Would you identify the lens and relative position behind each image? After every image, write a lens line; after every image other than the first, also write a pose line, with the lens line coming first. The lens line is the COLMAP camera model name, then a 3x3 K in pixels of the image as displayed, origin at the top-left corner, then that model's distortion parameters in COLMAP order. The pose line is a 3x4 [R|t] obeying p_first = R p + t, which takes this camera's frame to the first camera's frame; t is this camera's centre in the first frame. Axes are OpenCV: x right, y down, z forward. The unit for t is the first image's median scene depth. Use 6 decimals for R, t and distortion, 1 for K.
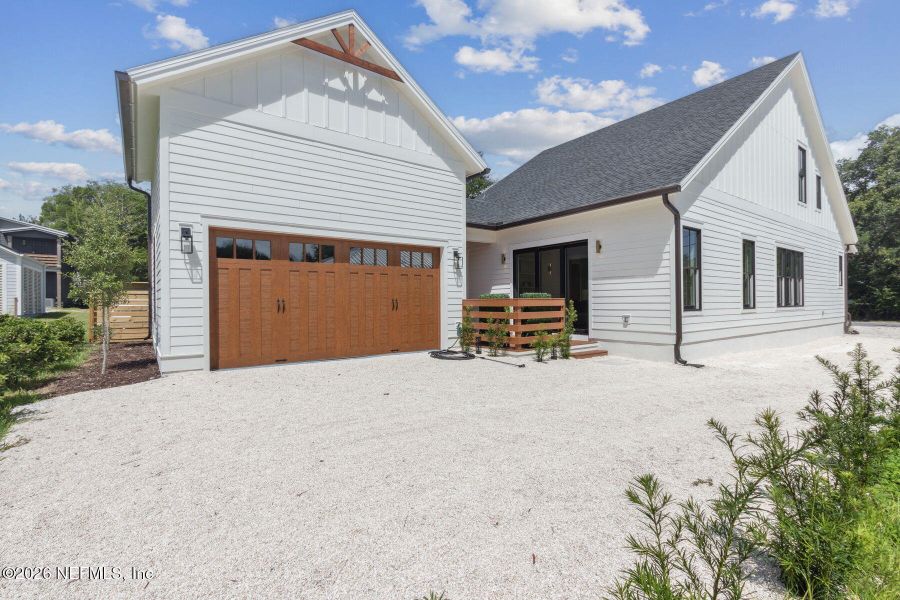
lens RADIAL K [[406.5, 0, 449.1], [0, 406.5, 303.1], [0, 0, 1]] dist [-0.000763, 0.000131]
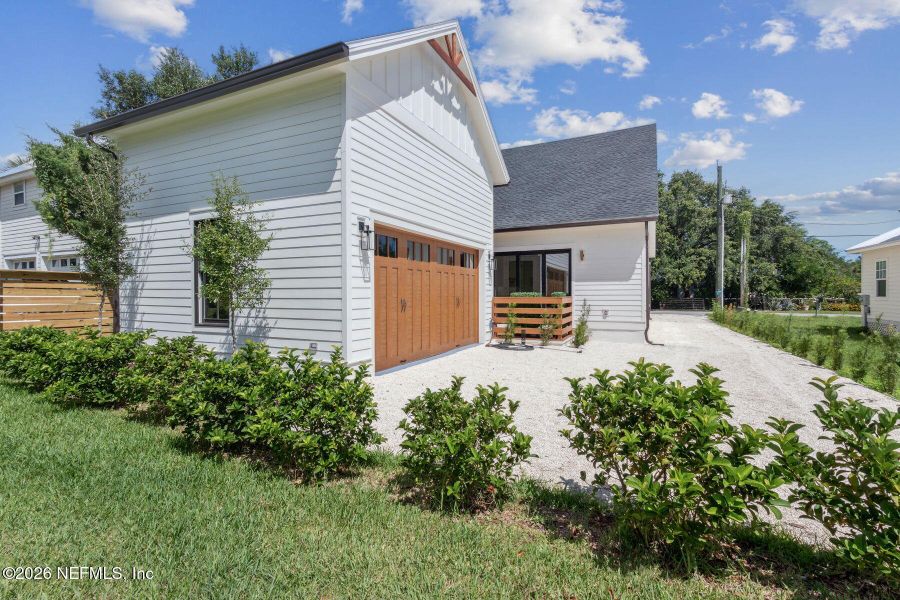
lens RADIAL K [[421.6, 0, 450.0], [0, 421.6, 300.0], [0, 0, 1]] dist [-0.000593, -0.000231]
pose [[0.882983, -0.003491, 0.469391, -0.697003], [0.000208, 0.999975, 0.007045, -0.011461], [-0.469404, -0.006123, 0.882962, 0.047004]]
